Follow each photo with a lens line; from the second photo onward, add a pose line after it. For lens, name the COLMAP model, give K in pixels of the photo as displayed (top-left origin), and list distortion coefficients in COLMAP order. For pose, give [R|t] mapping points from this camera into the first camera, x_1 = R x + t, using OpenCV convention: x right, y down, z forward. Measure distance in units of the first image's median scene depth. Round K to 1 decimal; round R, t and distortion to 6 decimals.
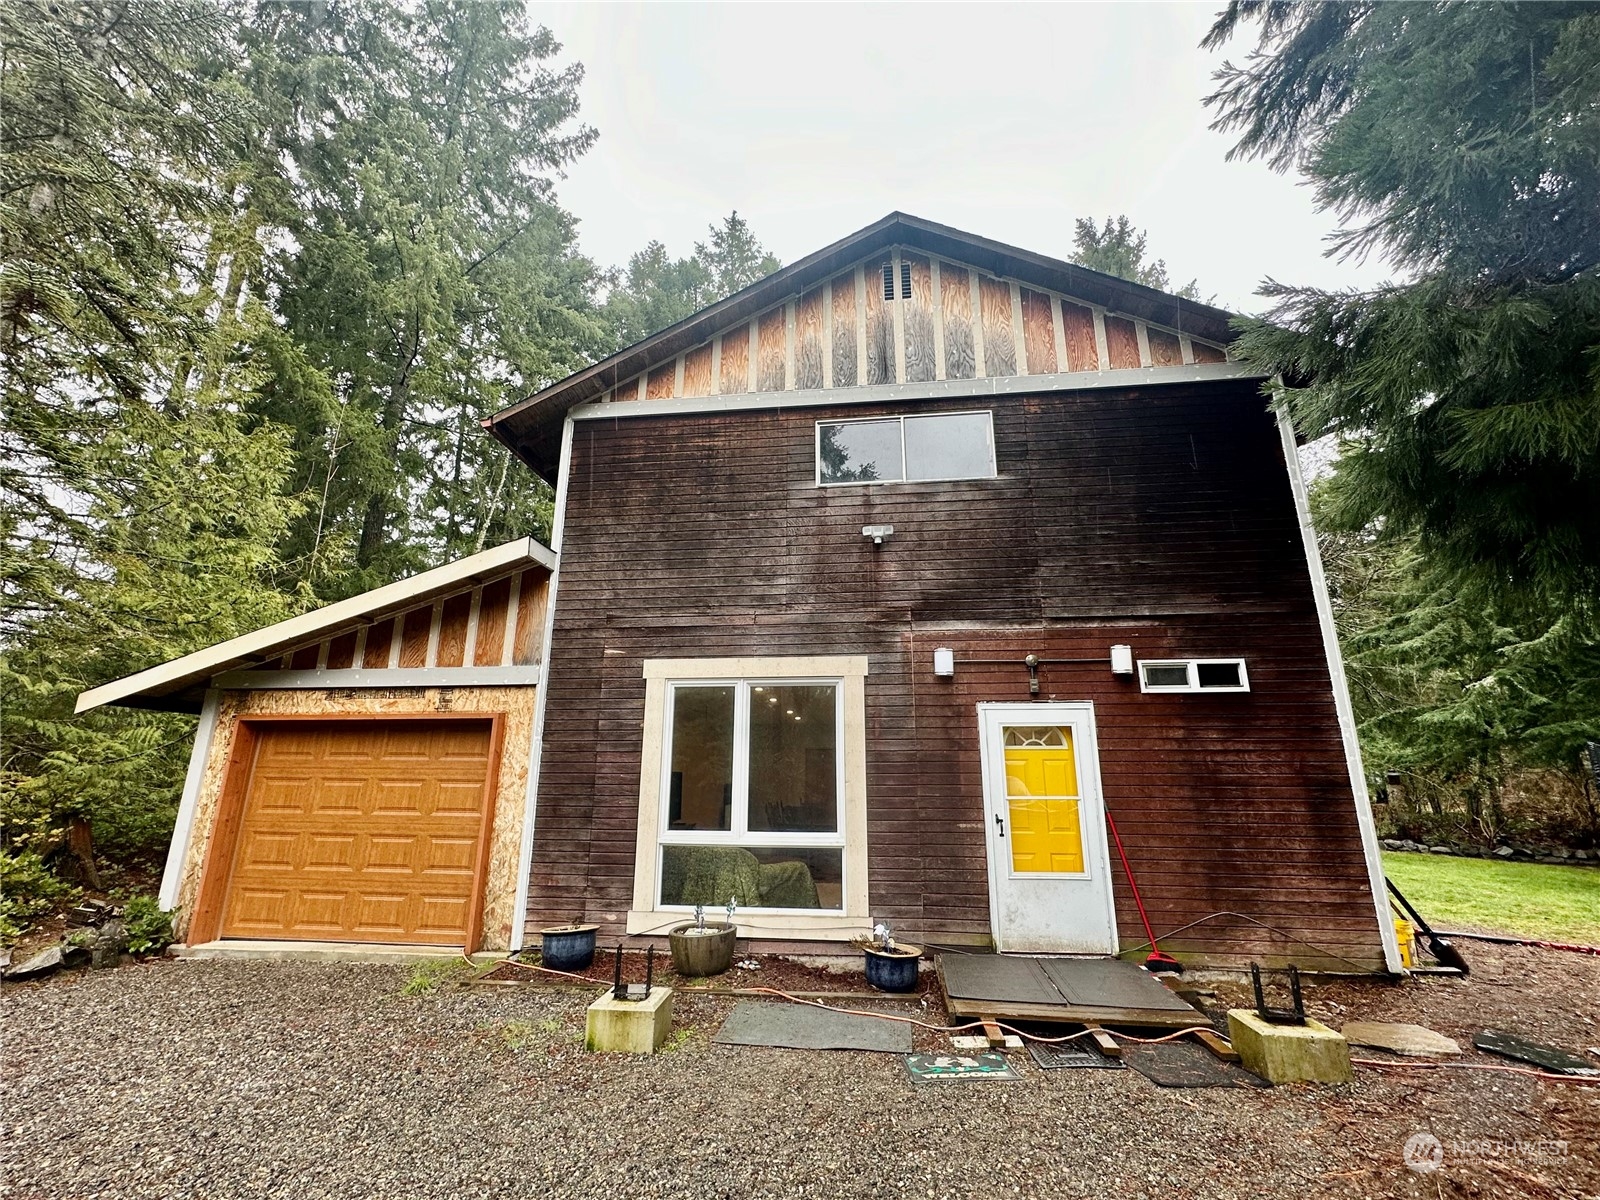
lens RADIAL K [[640.8, 0, 805.0], [0, 640.8, 606.4], [0, 0, 1]] dist [-0.004343, -0.000277]
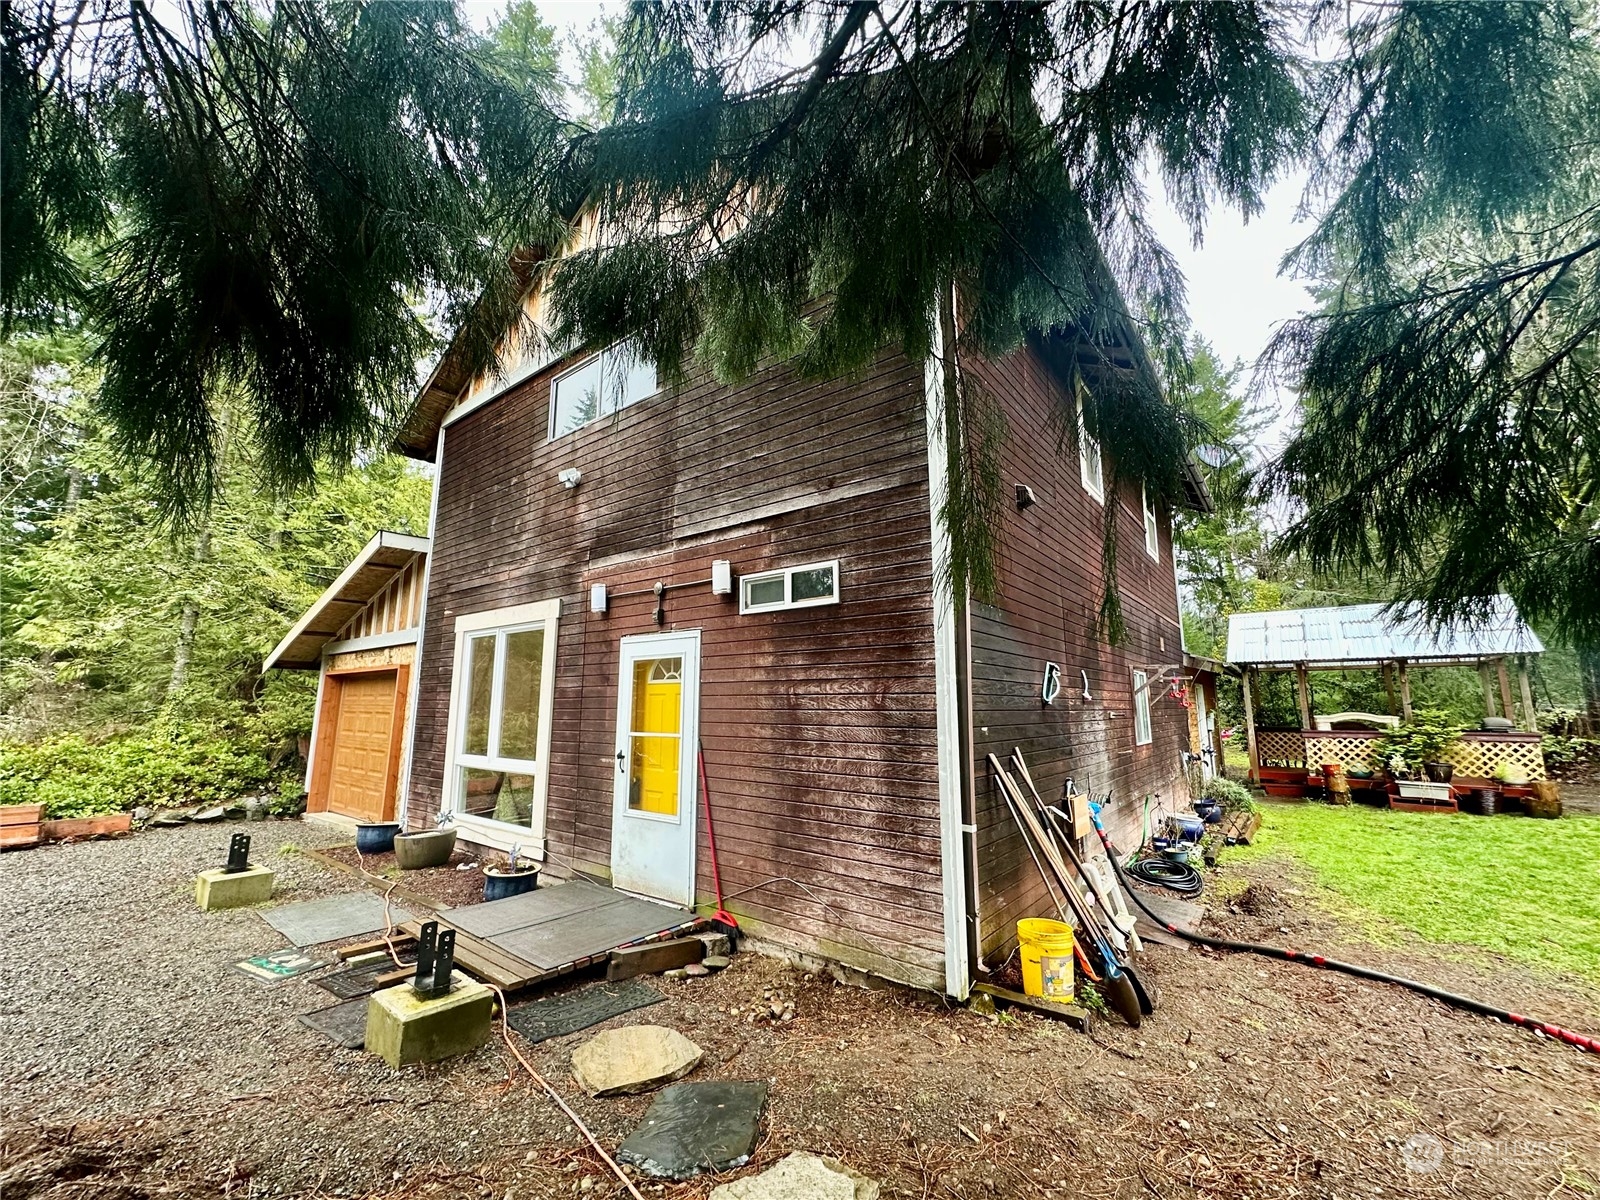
lens RADIAL K [[640.8, 0, 799.0], [0, 640.8, 600.0], [0, 0, 1]] dist [-0.004343, -0.000277]
pose [[0.850424, -0.087724, -0.518733, 0.953904], [0.127348, 0.991003, 0.041186, 0.084823], [0.510453, -0.101085, 0.853944, 0.300408]]
